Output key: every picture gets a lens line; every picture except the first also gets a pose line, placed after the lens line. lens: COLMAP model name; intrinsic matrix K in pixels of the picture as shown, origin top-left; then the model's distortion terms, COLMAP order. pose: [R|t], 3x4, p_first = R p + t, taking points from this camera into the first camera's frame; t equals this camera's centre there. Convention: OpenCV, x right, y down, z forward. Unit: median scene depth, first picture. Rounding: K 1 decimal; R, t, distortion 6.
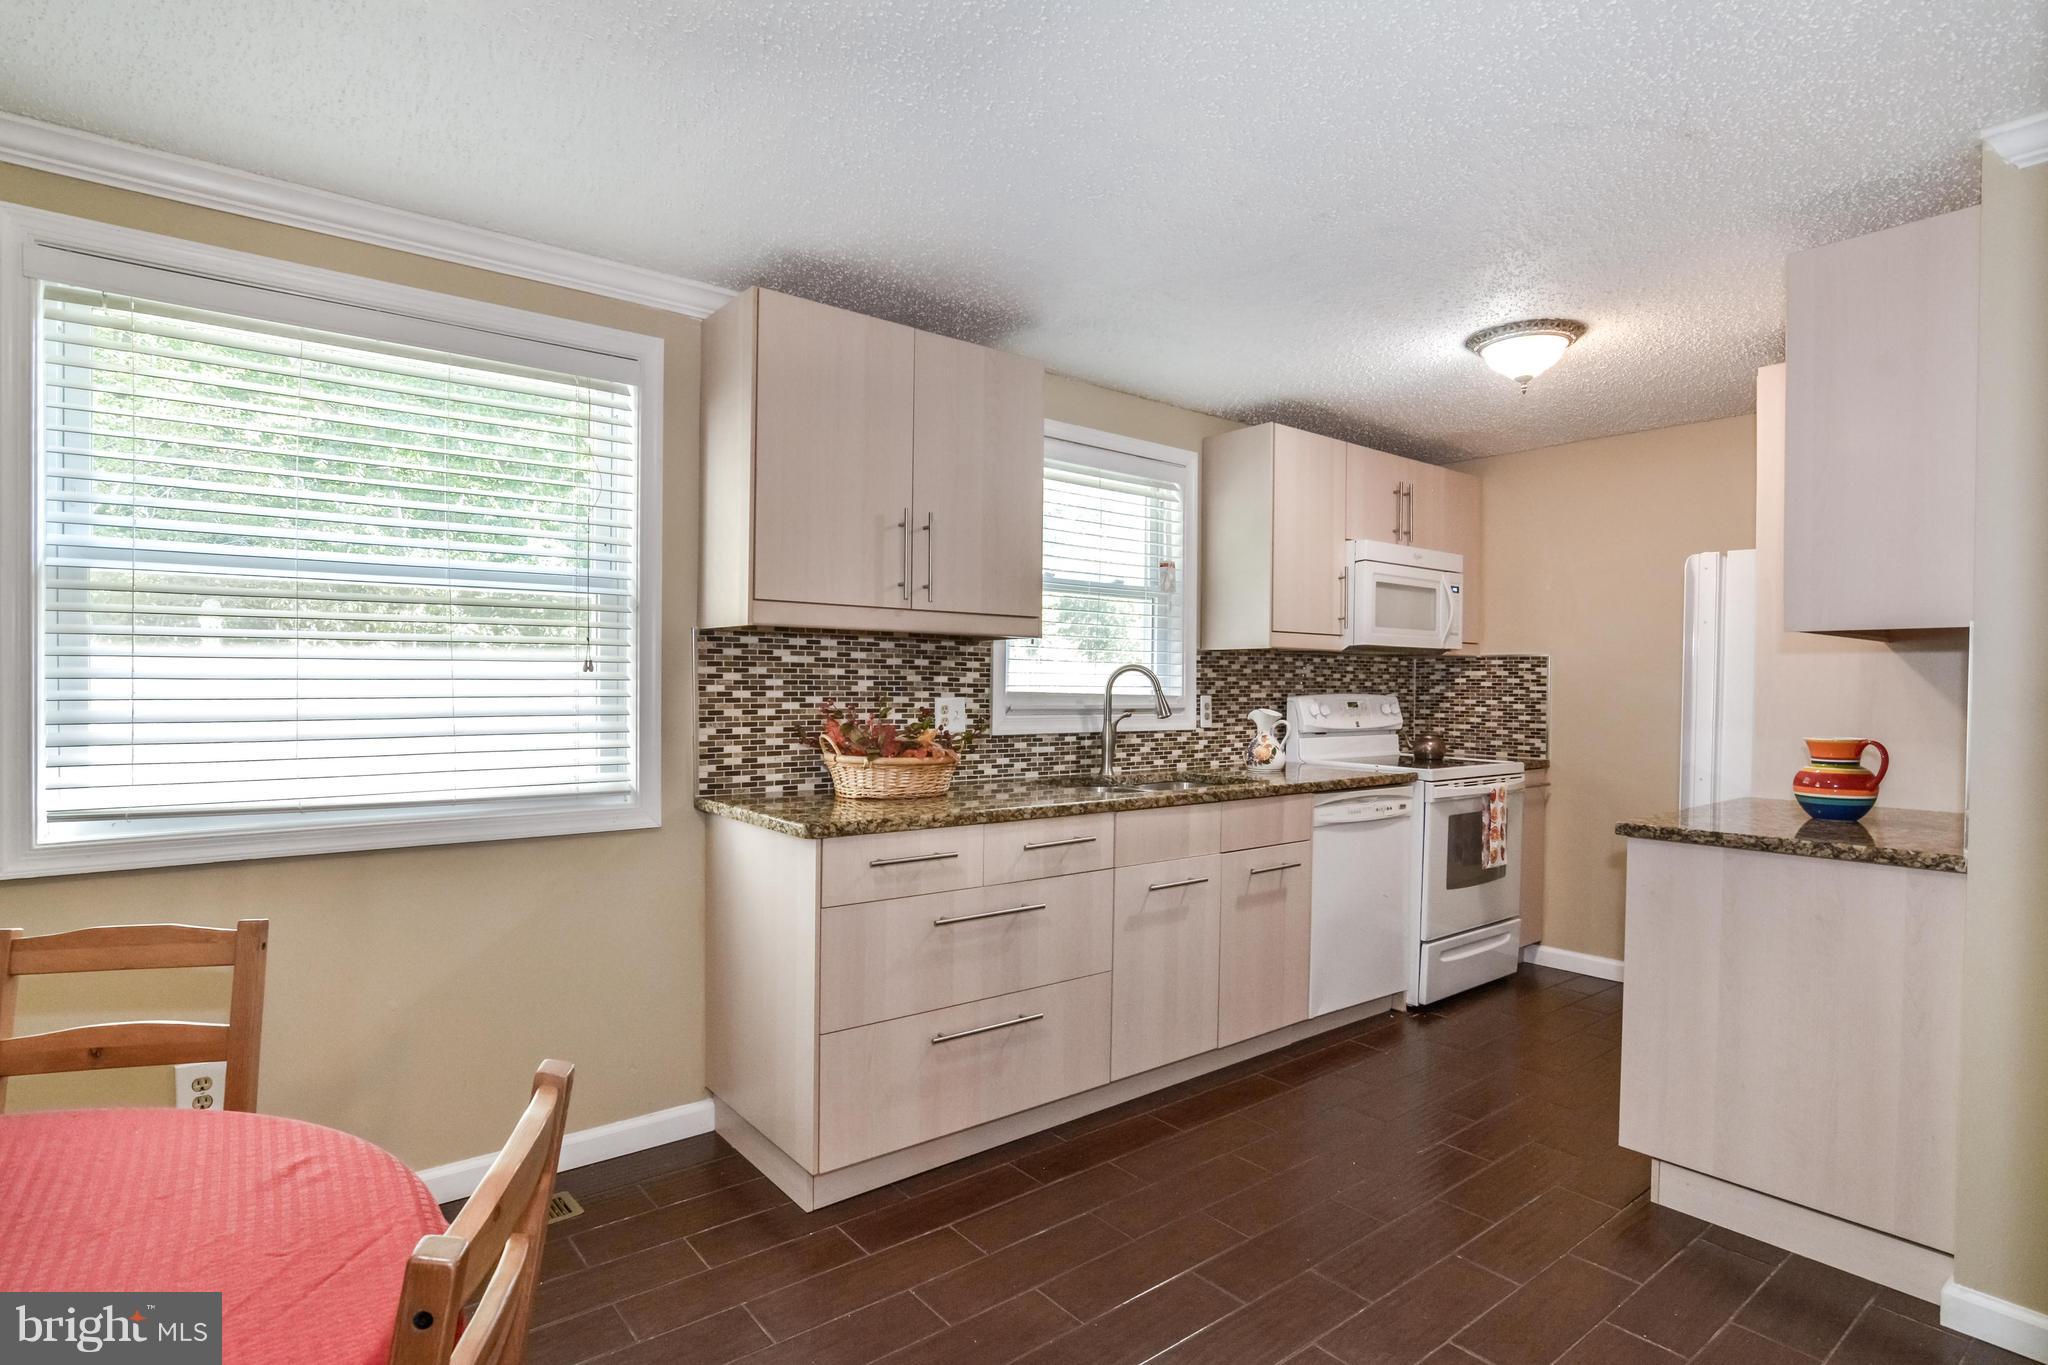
lens RADIAL K [[1011.2, 0, 996.1], [0, 1011.2, 700.1], [0, 0, 1]] dist [-0.024825, 0.005926]
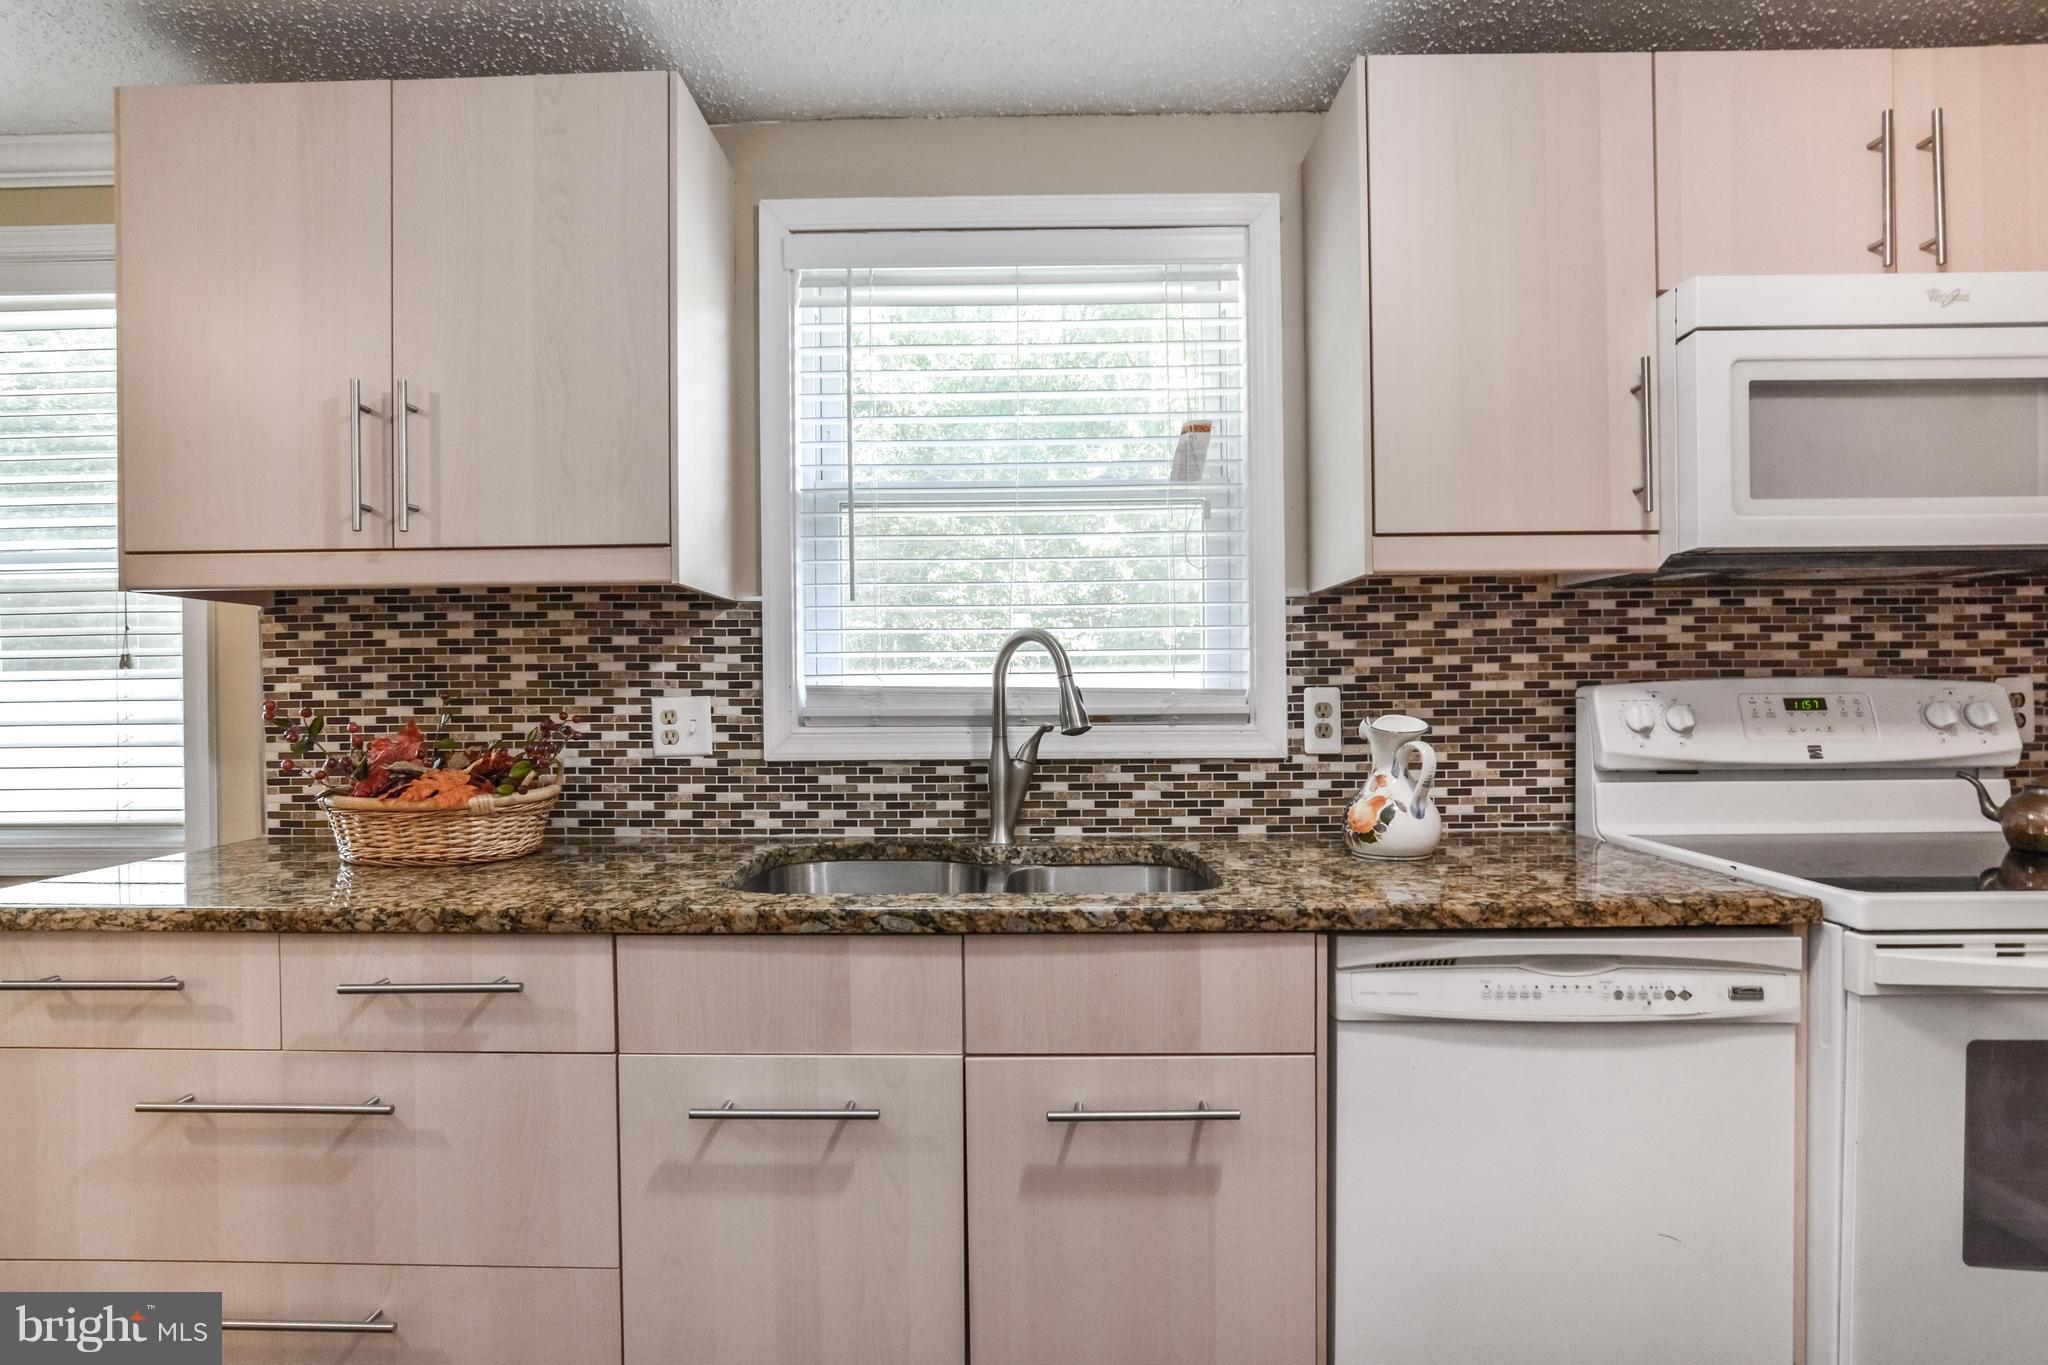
lens RADIAL K [[1011.2, 0, 996.1], [0, 1011.2, 700.1], [0, 0, 1]] dist [-0.024825, 0.005926]
pose [[0.779920, -0.010464, -0.625792, 0.493782], [0.006392, 0.999941, -0.008755, 0.005948], [0.625847, 0.002828, 0.779941, 0.668373]]
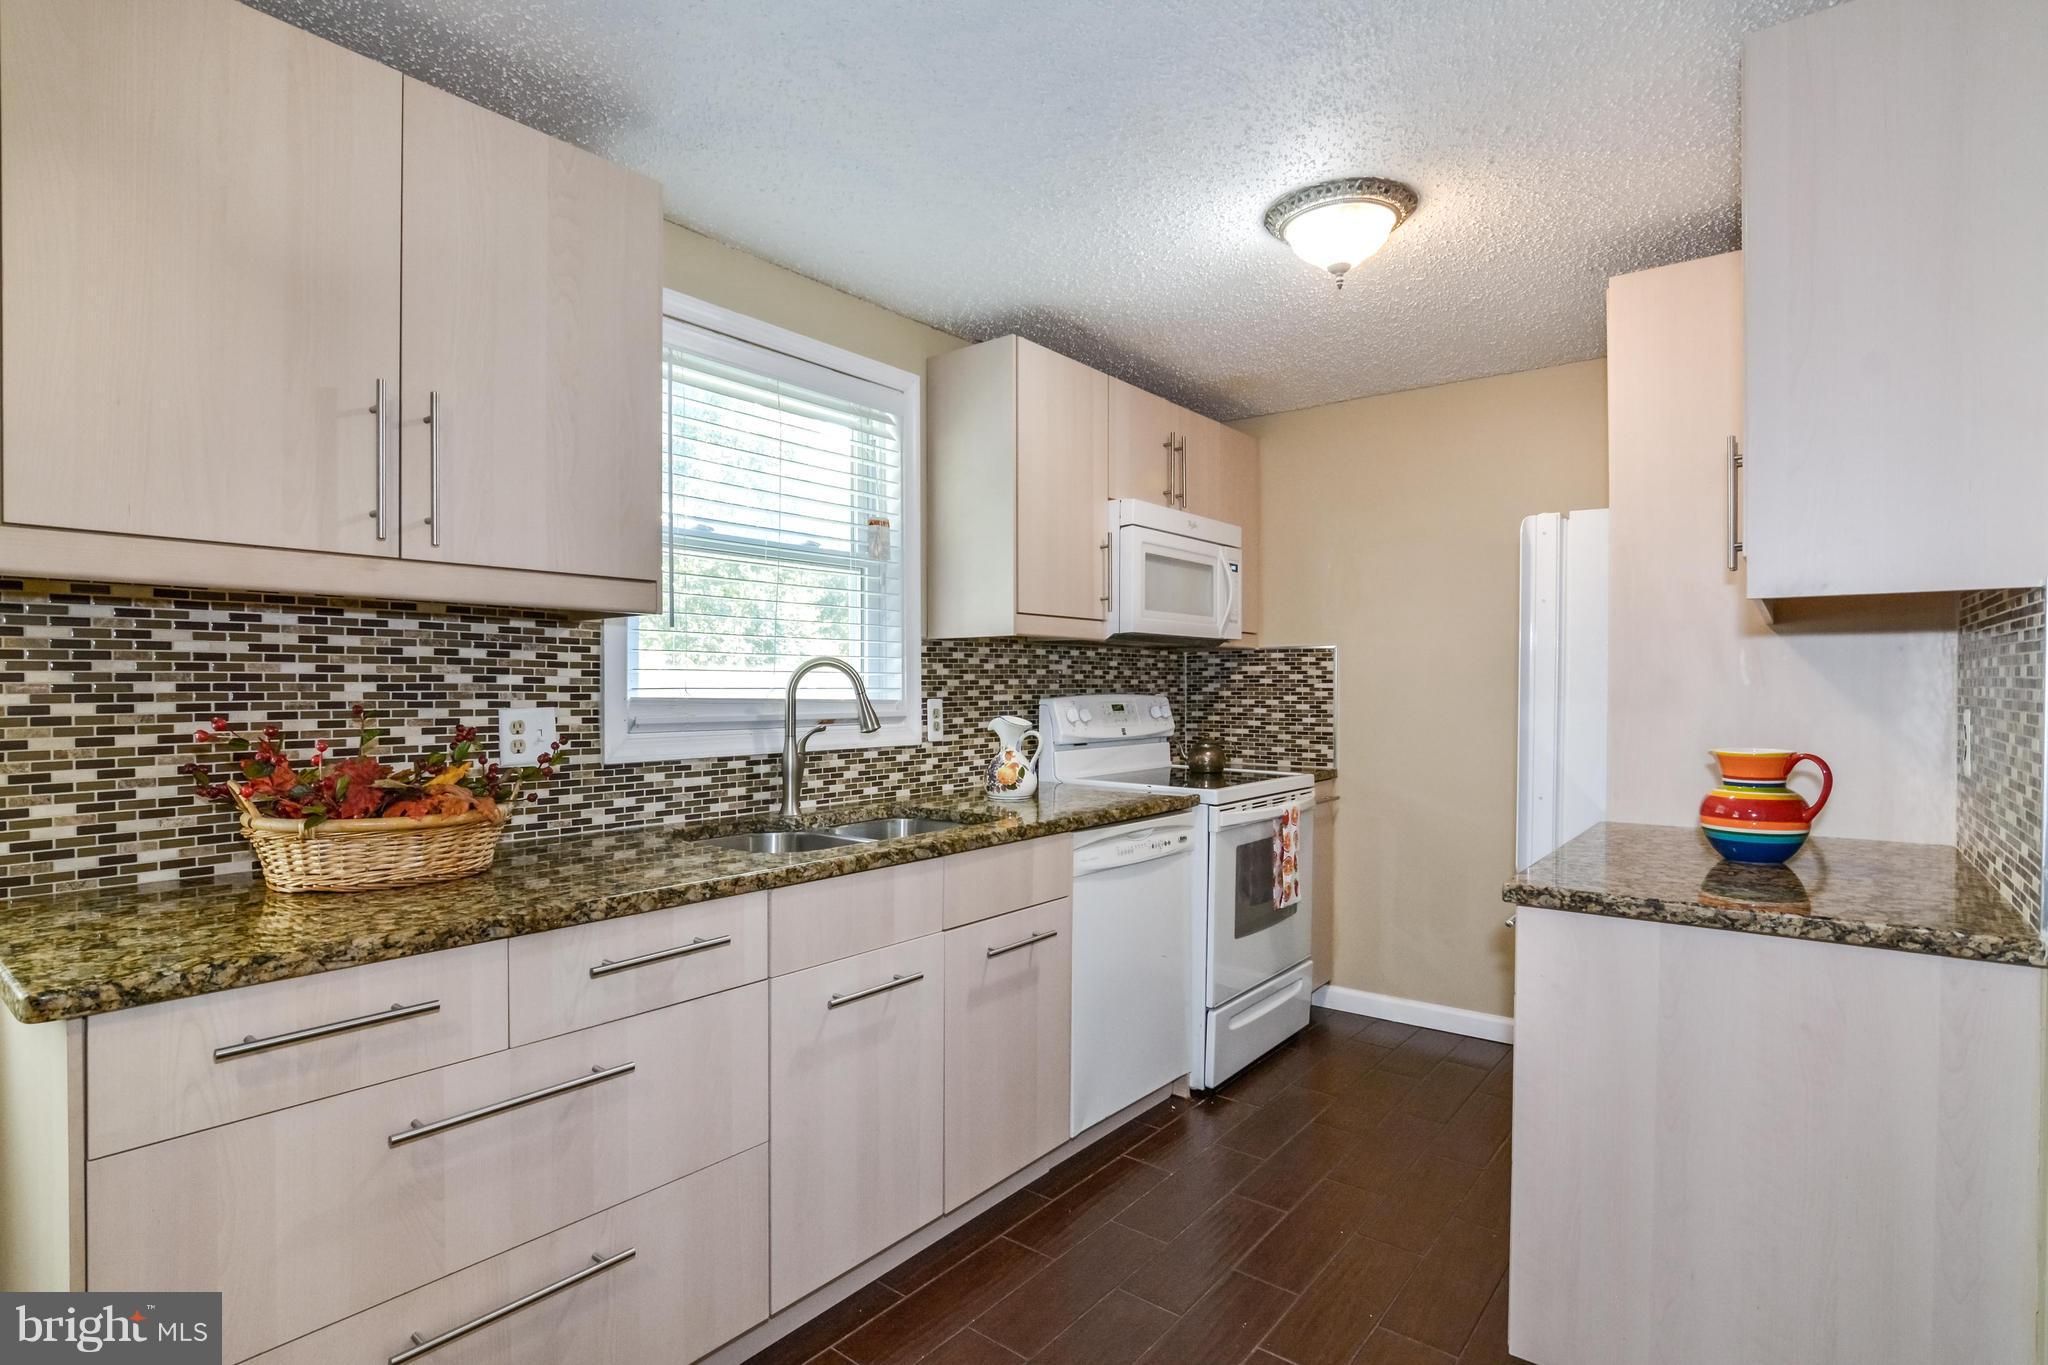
lens RADIAL K [[1011.2, 0, 996.1], [0, 1011.2, 700.1], [0, 0, 1]] dist [-0.024825, 0.005926]
pose [[0.973588, -0.011769, 0.228007, 0.101456], [0.011799, 0.999930, 0.001231, -0.005213], [-0.228005, 0.001492, 0.973659, 0.320697]]
